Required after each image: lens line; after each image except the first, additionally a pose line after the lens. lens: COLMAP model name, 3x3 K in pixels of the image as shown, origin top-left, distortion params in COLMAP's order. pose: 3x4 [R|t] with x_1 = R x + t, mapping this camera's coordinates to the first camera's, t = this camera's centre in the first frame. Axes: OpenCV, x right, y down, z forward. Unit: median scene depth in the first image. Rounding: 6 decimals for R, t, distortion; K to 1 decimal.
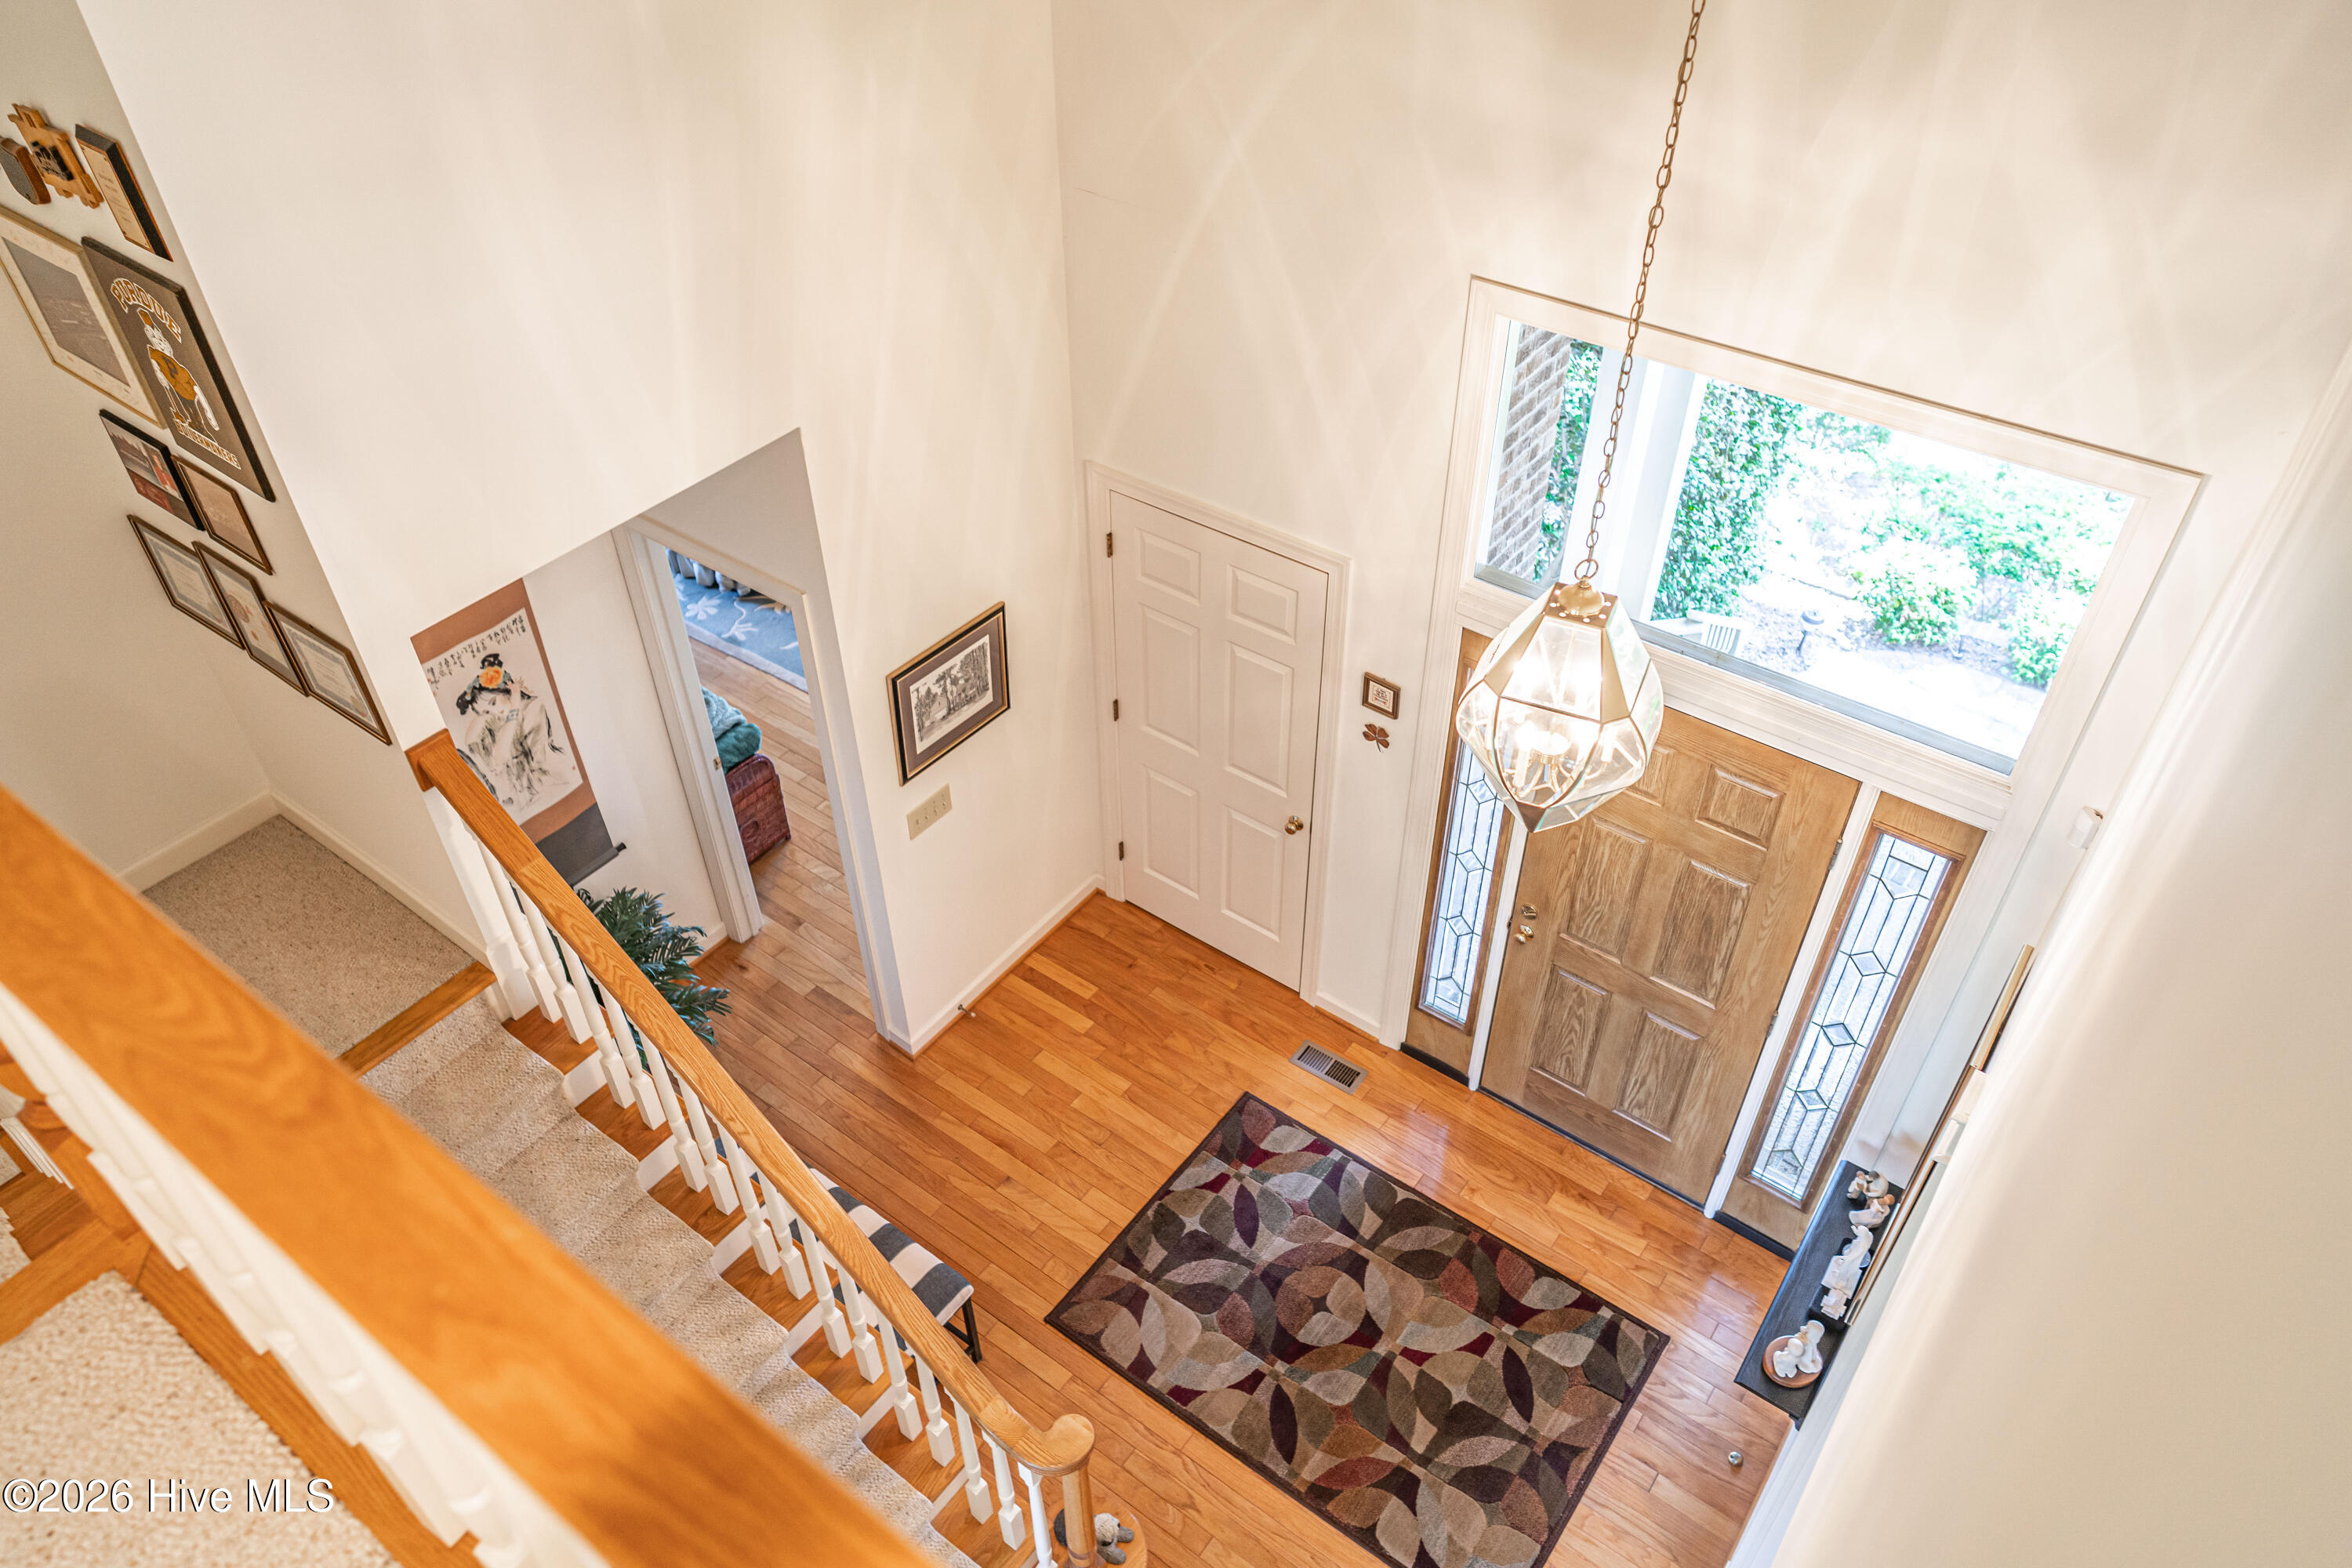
lens RADIAL K [[1578.0, 0, 1178.5], [0, 1578.0, 784.5], [0, 0, 1]] dist [-0.006090, 0.014478]
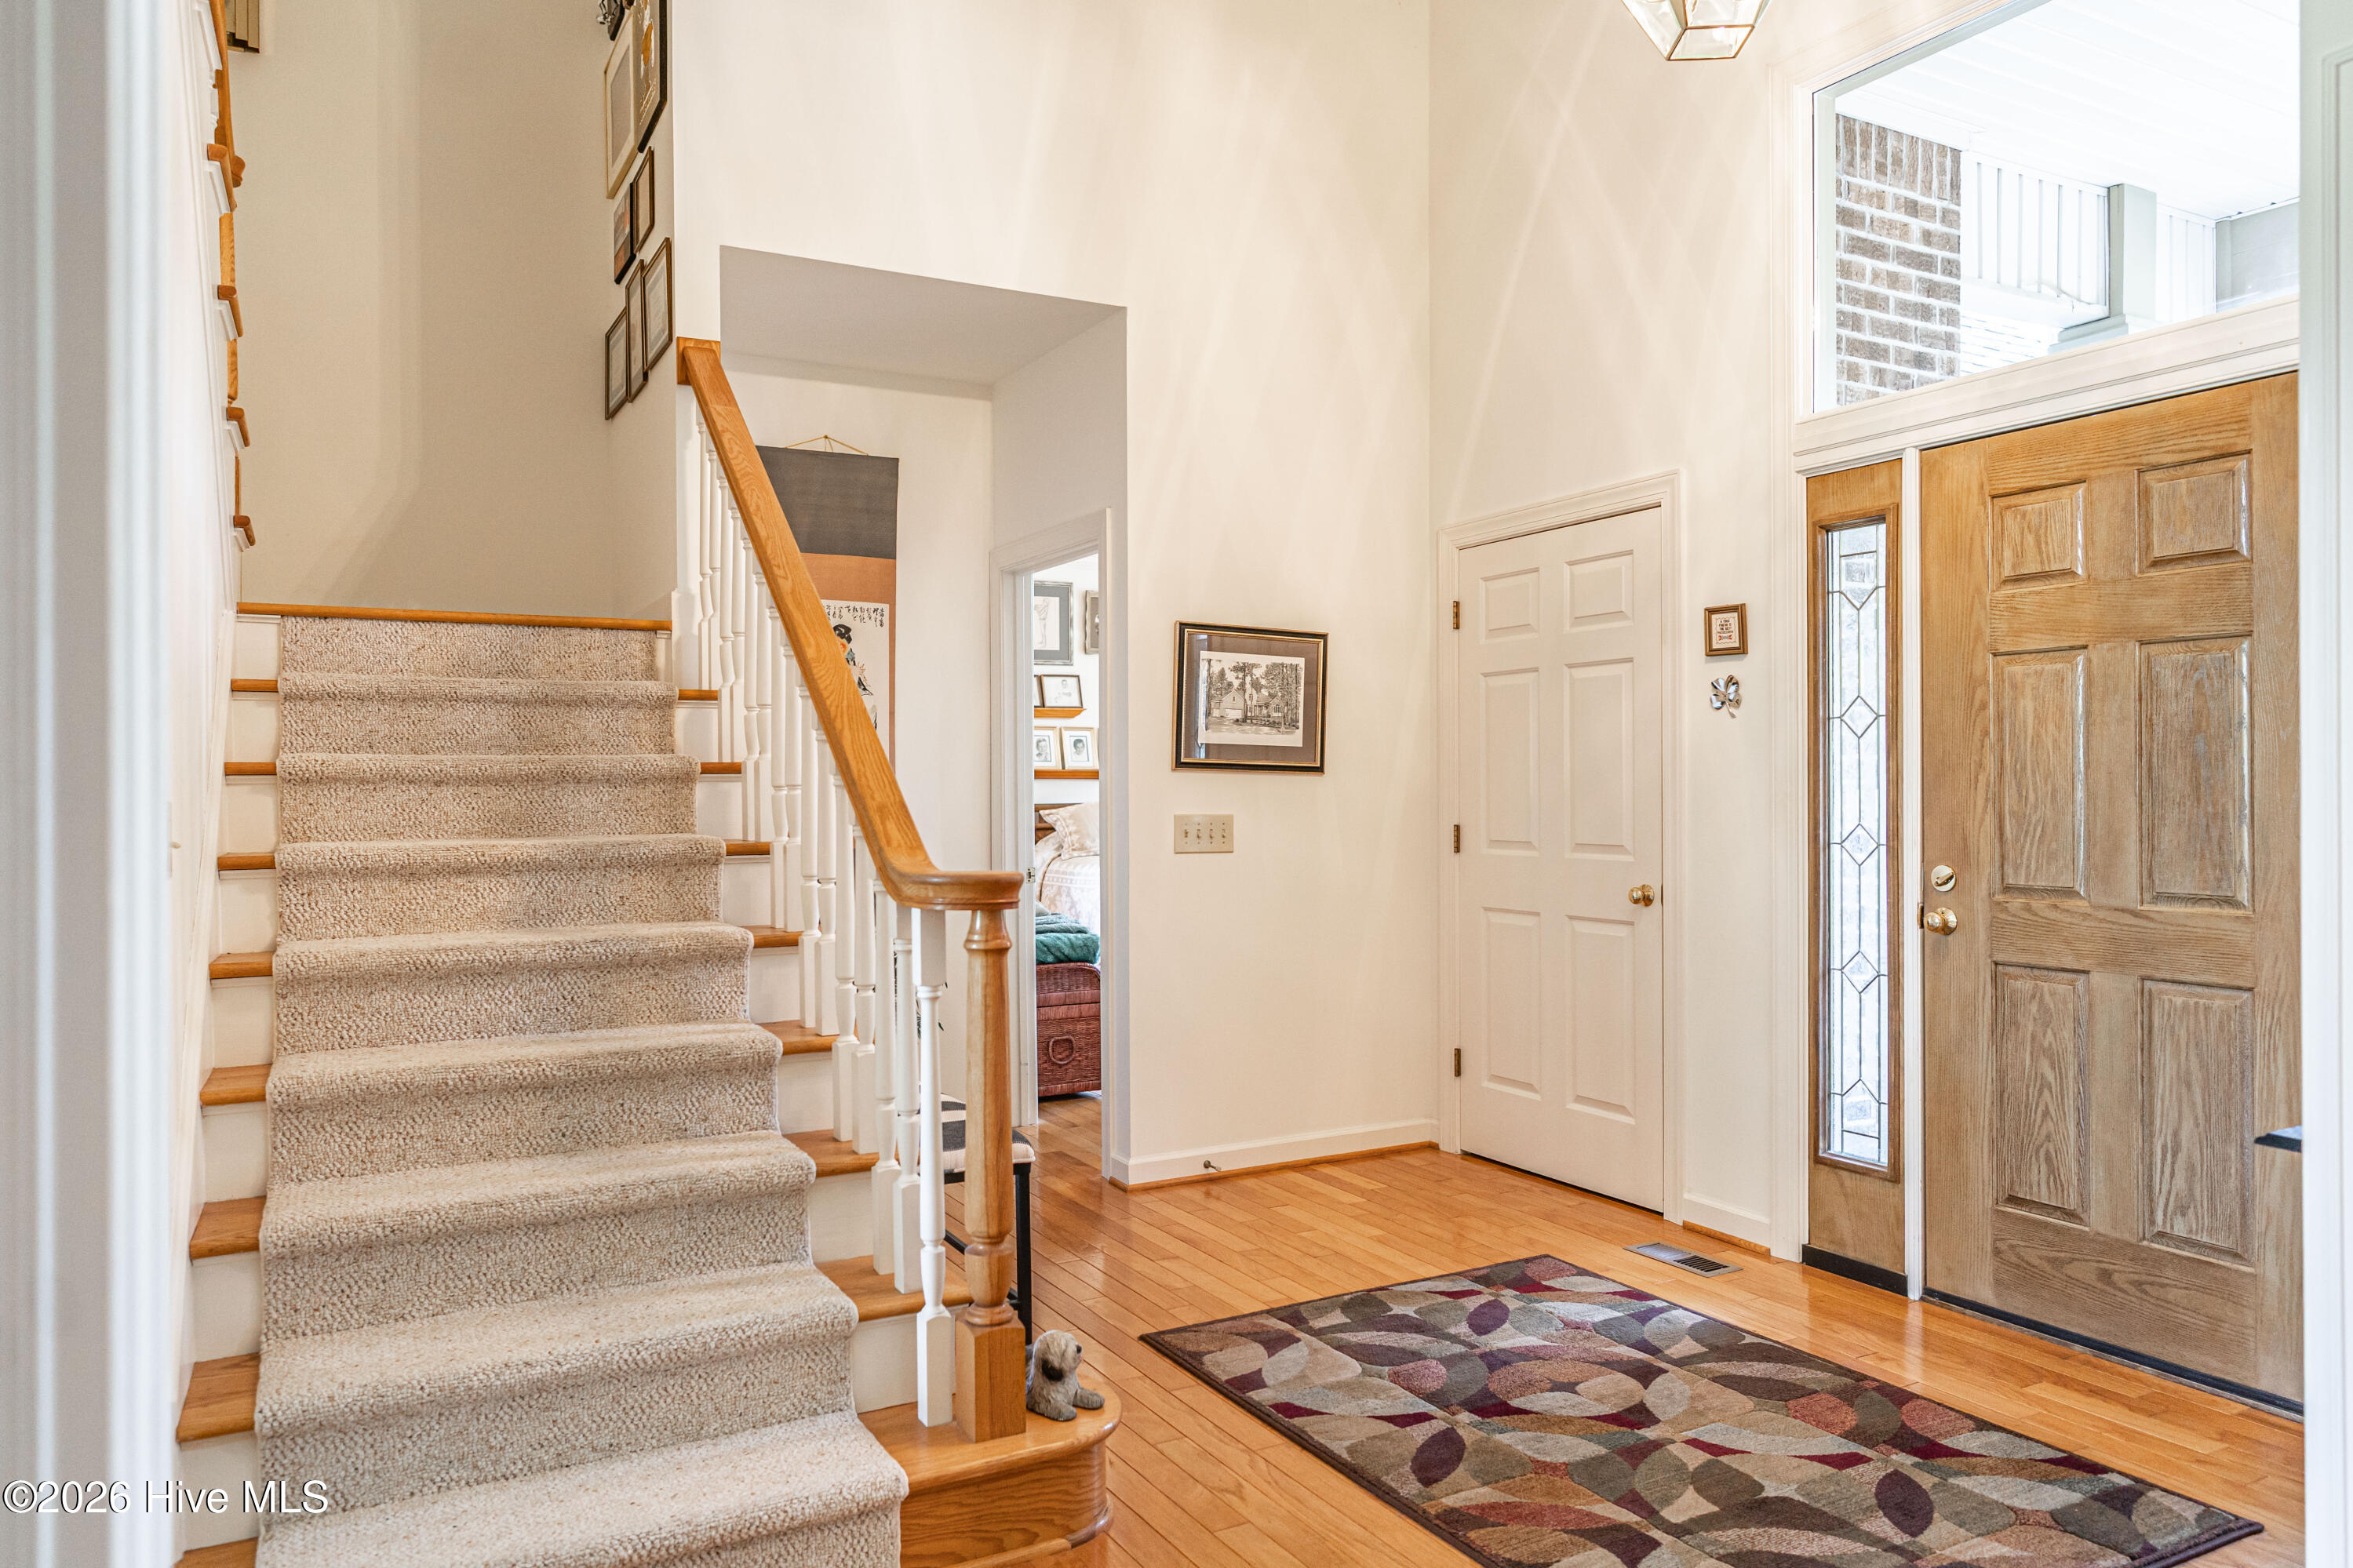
lens RADIAL K [[1578.4, 0, 1175.7], [0, 1578.4, 788.6], [0, 0, 1]] dist [-0.006090, 0.014478]
pose [[0.908358, -0.000440, -0.418193, 0.203806], [-0.273402, 0.756068, -0.594653, 0.547783], [0.316444, 0.654492, 0.686661, 0.391467]]
